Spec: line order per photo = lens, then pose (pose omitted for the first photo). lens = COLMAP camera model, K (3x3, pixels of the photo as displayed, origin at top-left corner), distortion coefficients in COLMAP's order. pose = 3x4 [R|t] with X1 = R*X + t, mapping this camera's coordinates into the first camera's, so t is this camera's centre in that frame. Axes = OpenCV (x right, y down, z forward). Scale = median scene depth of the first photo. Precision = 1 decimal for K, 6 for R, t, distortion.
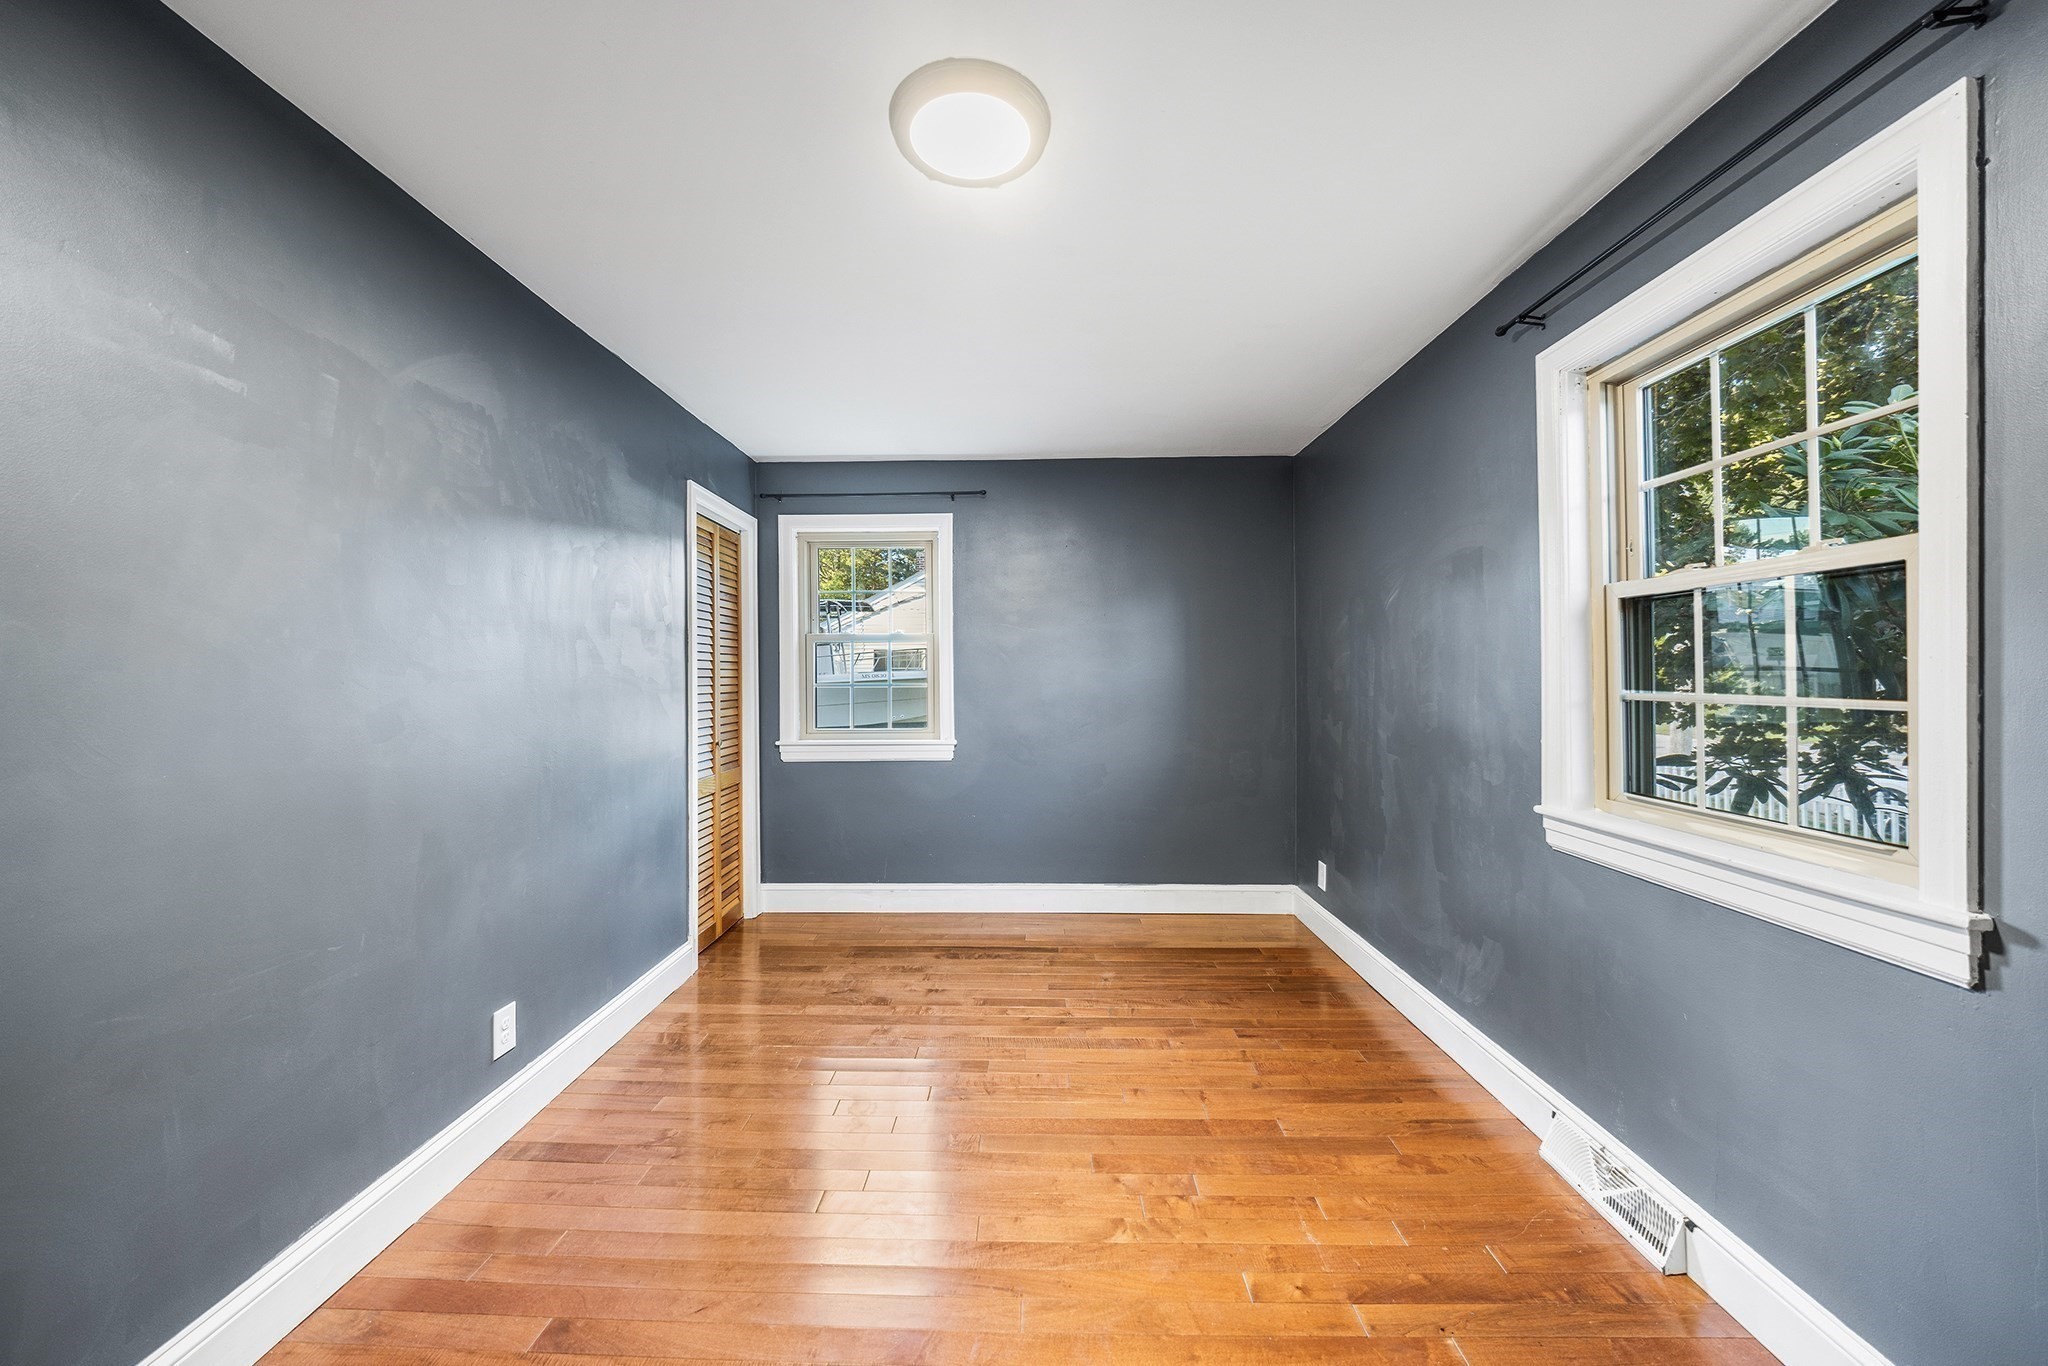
lens RADIAL K [[775.4, 0, 1020.9], [0, 775.4, 676.1], [0, 0, 1]] dist [0.000320, 0.000036]
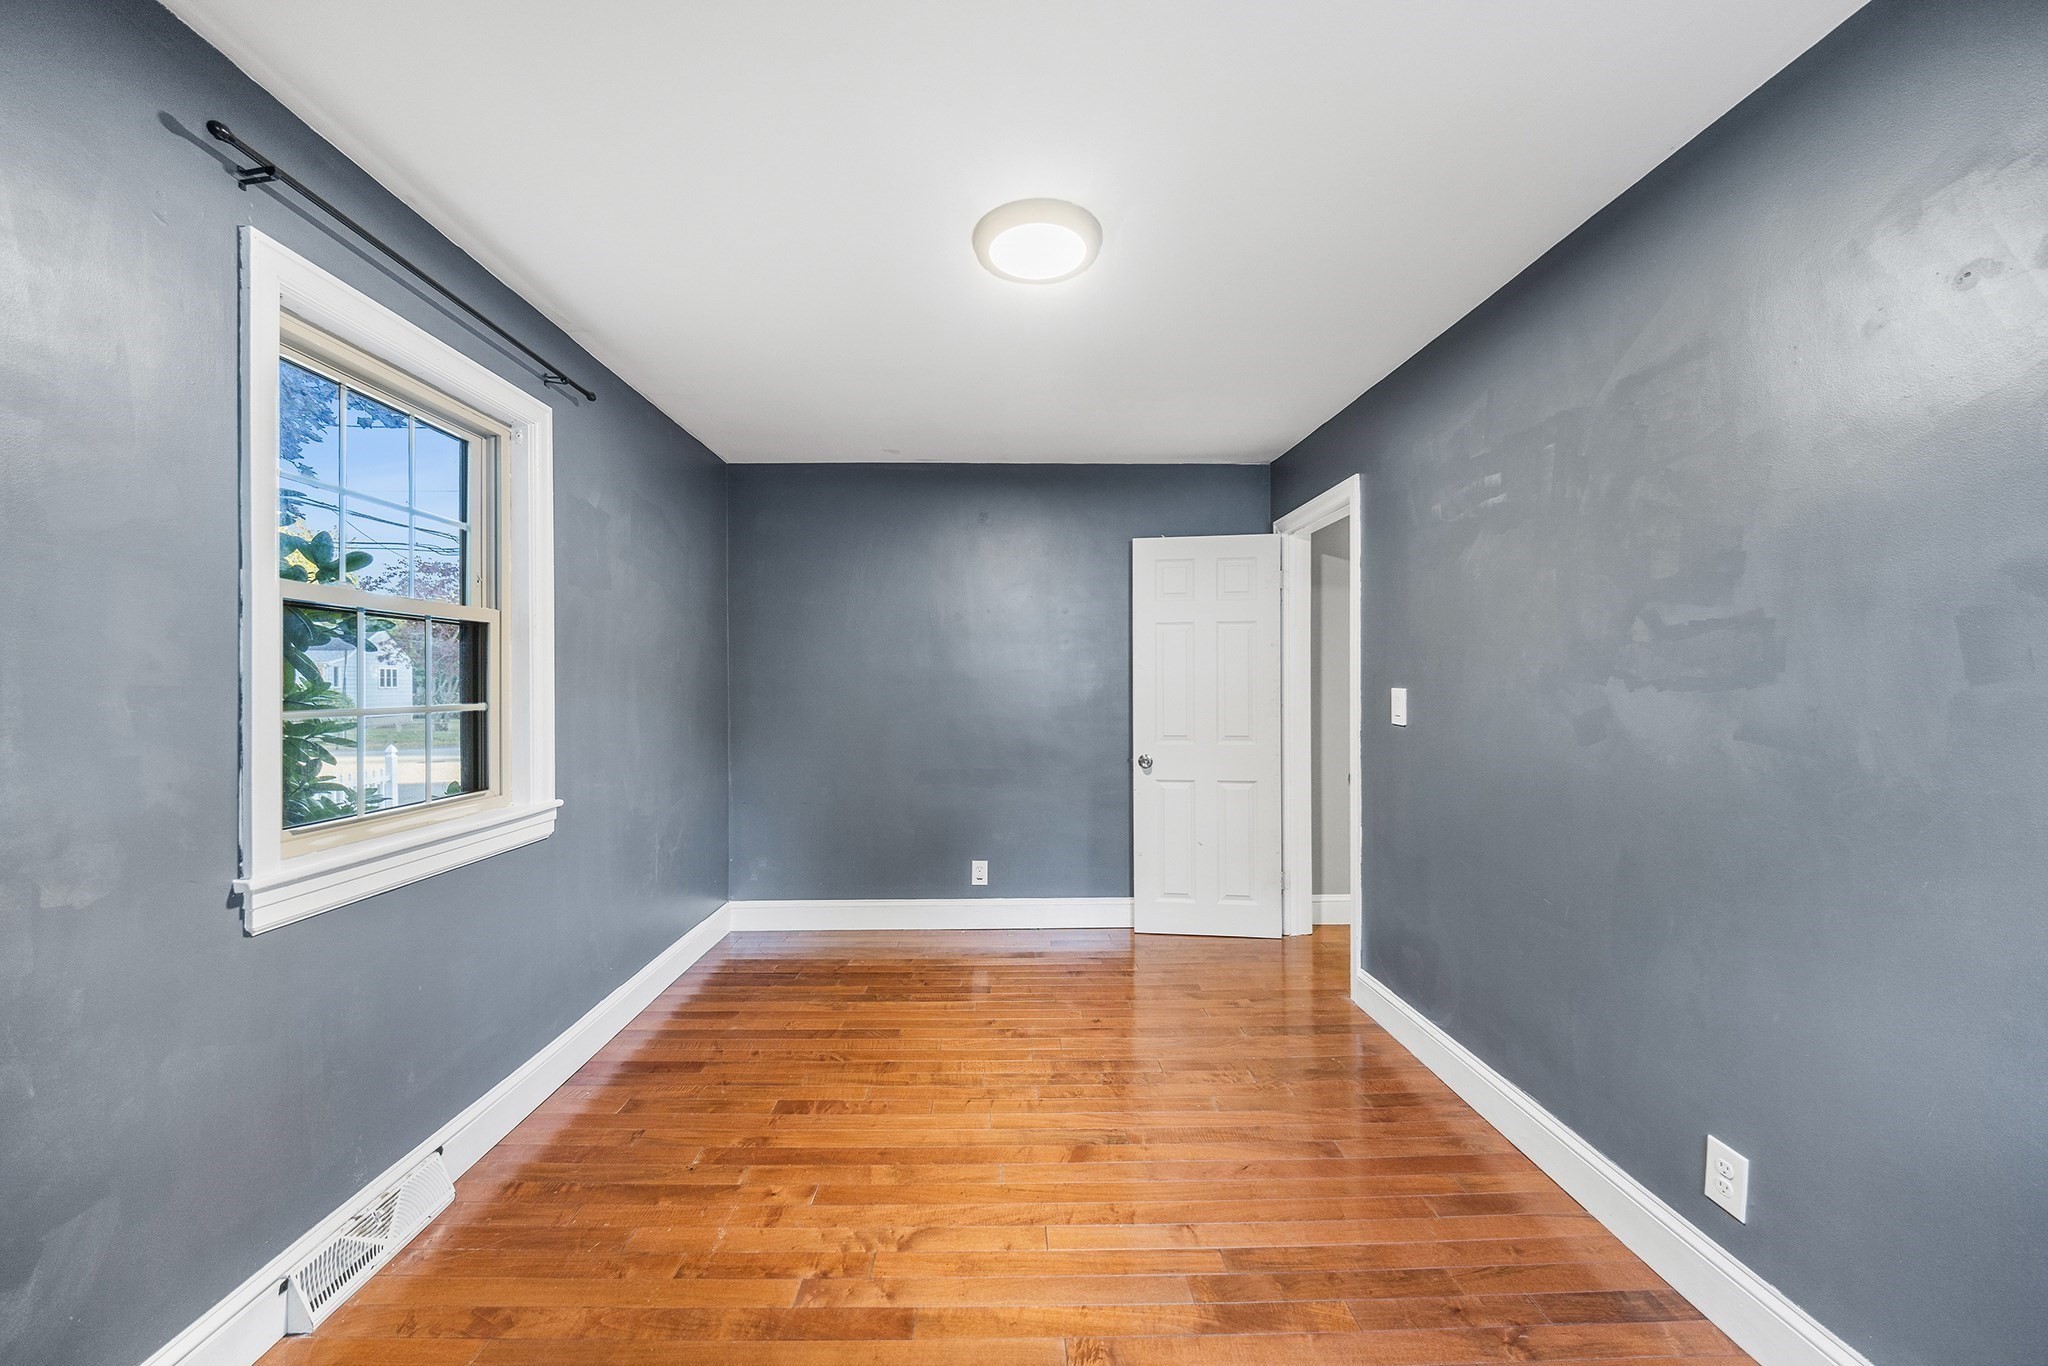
lens RADIAL K [[775.4, 0, 1022.1], [0, 775.4, 682.5], [0, 0, 1]] dist [0.000320, 0.000036]
pose [[-0.998906, 0.005673, -0.046422, 0.018034], [0.005496, 0.999977, 0.003933, -0.010045], [0.046444, 0.003673, -0.998914, 1.937678]]
